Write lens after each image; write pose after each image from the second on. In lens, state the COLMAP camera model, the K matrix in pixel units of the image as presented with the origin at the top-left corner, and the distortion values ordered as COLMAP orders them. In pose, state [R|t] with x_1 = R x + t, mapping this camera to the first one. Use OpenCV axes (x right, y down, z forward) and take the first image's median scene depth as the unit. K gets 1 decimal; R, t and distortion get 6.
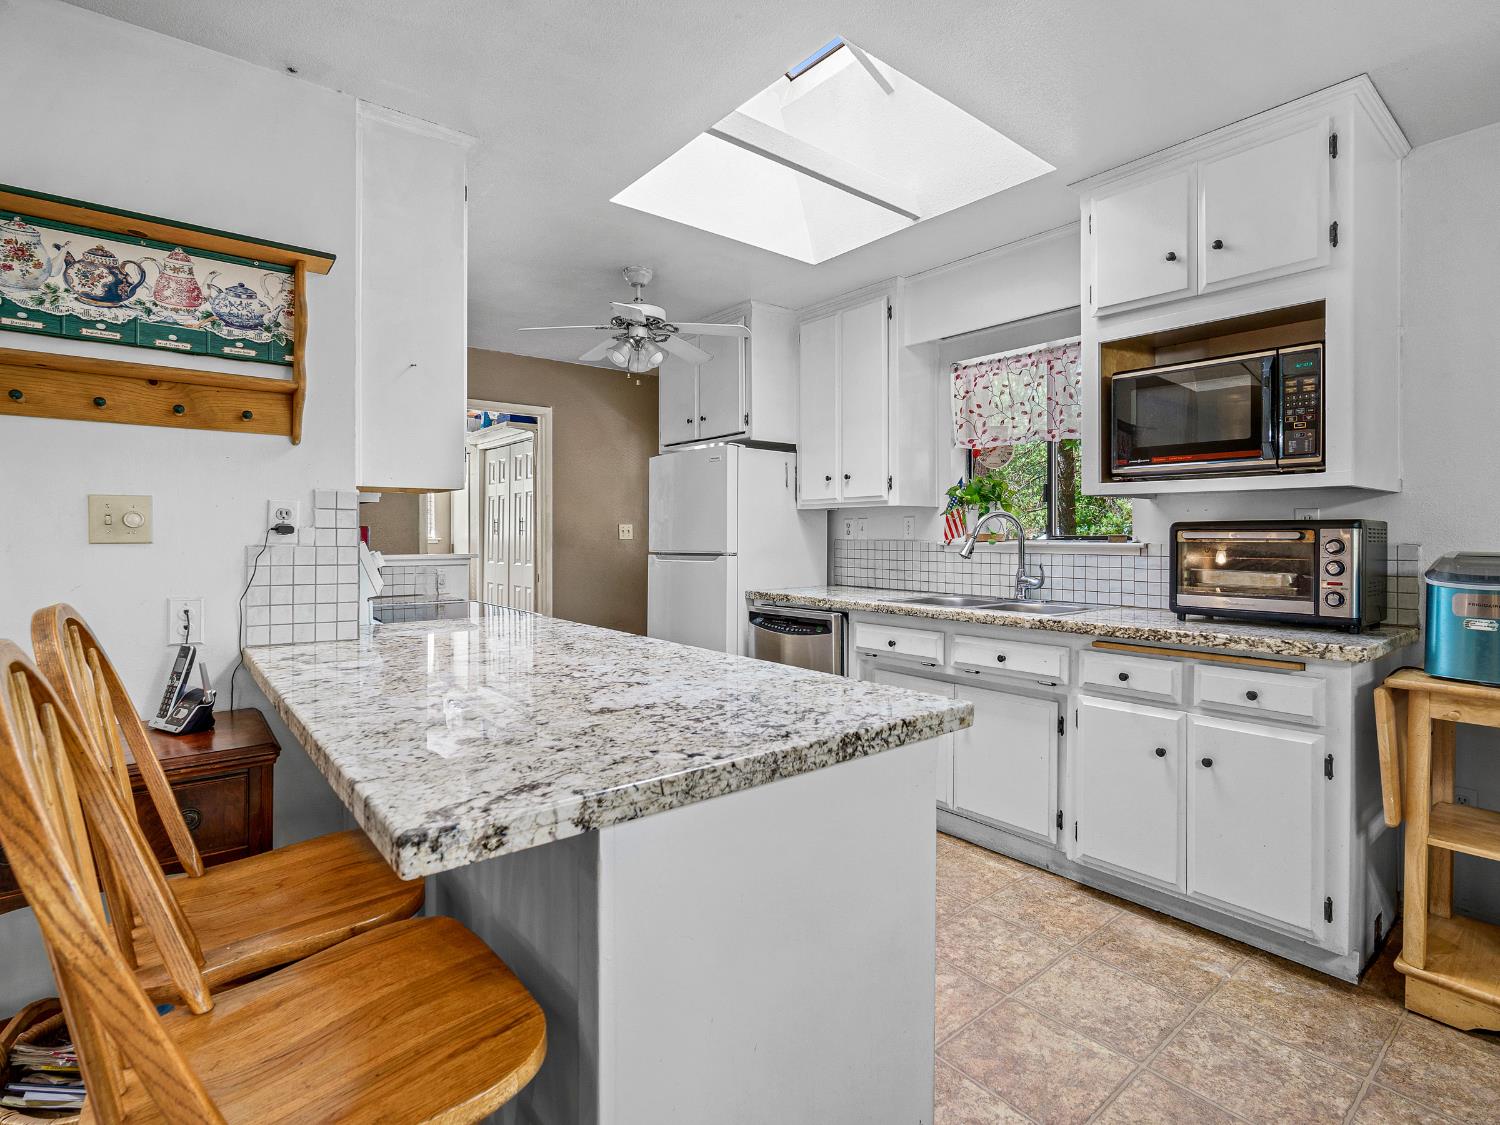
lens RADIAL K [[740.8, 0, 810.8], [0, 740.8, 526.3], [0, 0, 1]] dist [-0.015026, 0.004265]
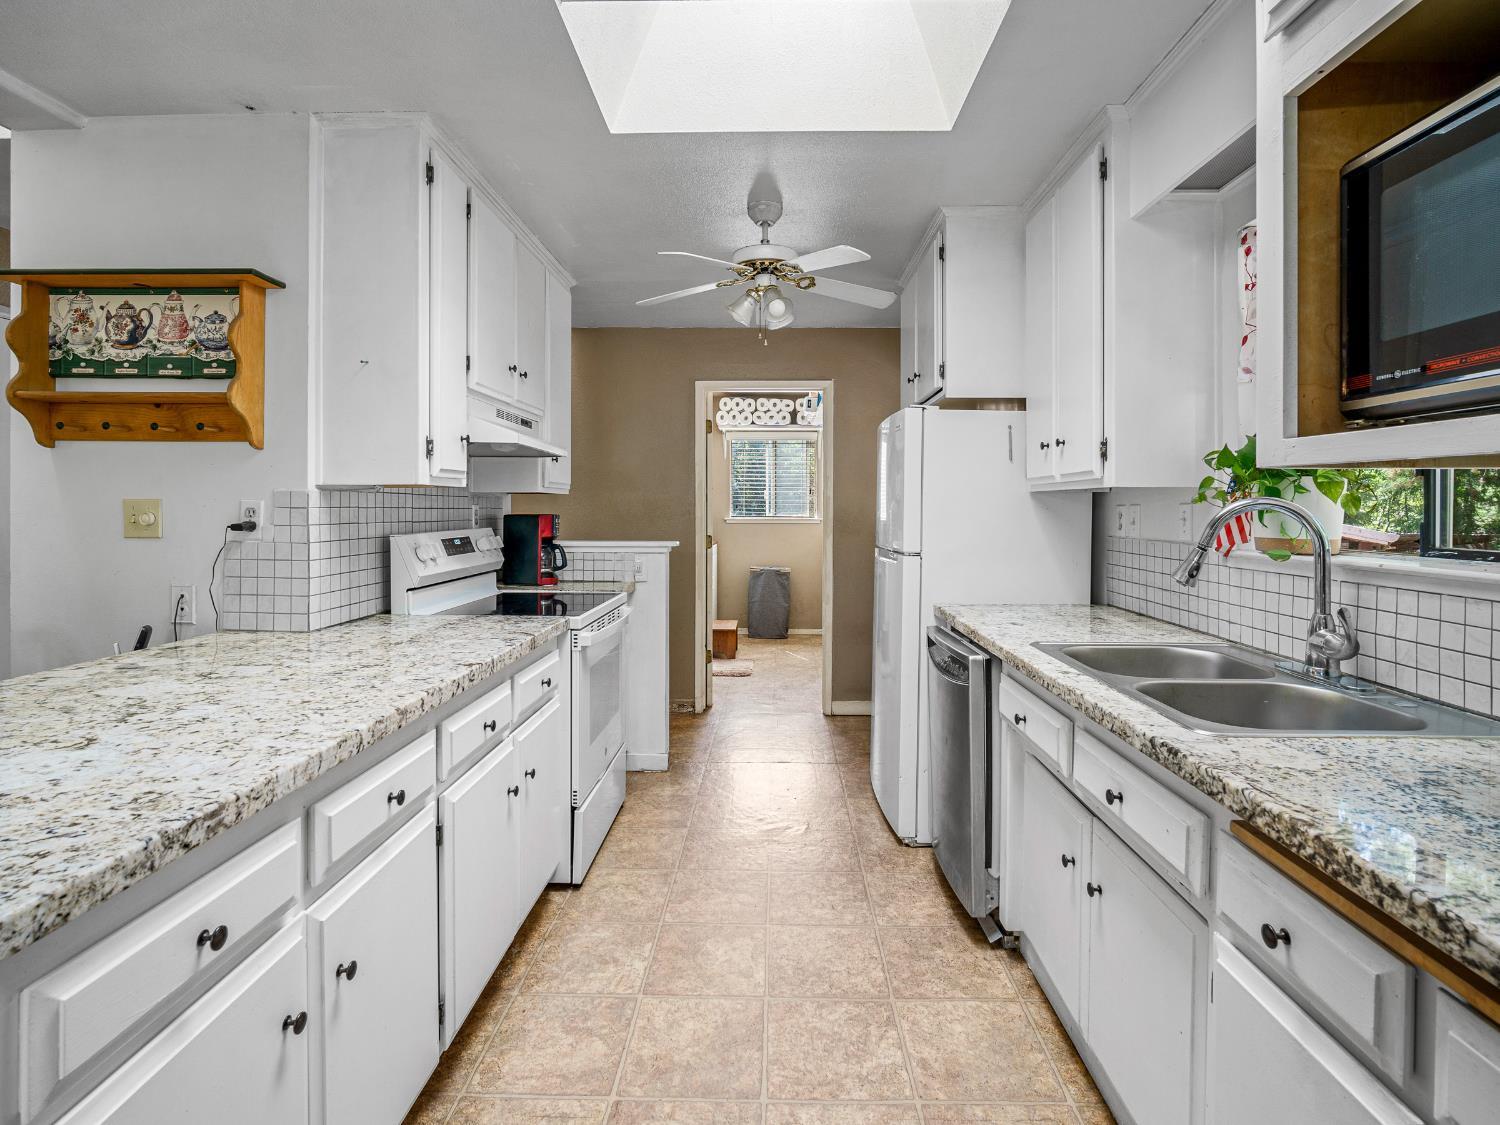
lens RADIAL K [[740.8, 0, 810.8], [0, 740.8, 526.3], [0, 0, 1]] dist [-0.015026, 0.004265]
pose [[0.742555, 0.019235, -0.669509, 0.721194], [0.001948, 0.999521, 0.030877, -0.030756], [0.669783, -0.024232, 0.742162, 0.806685]]
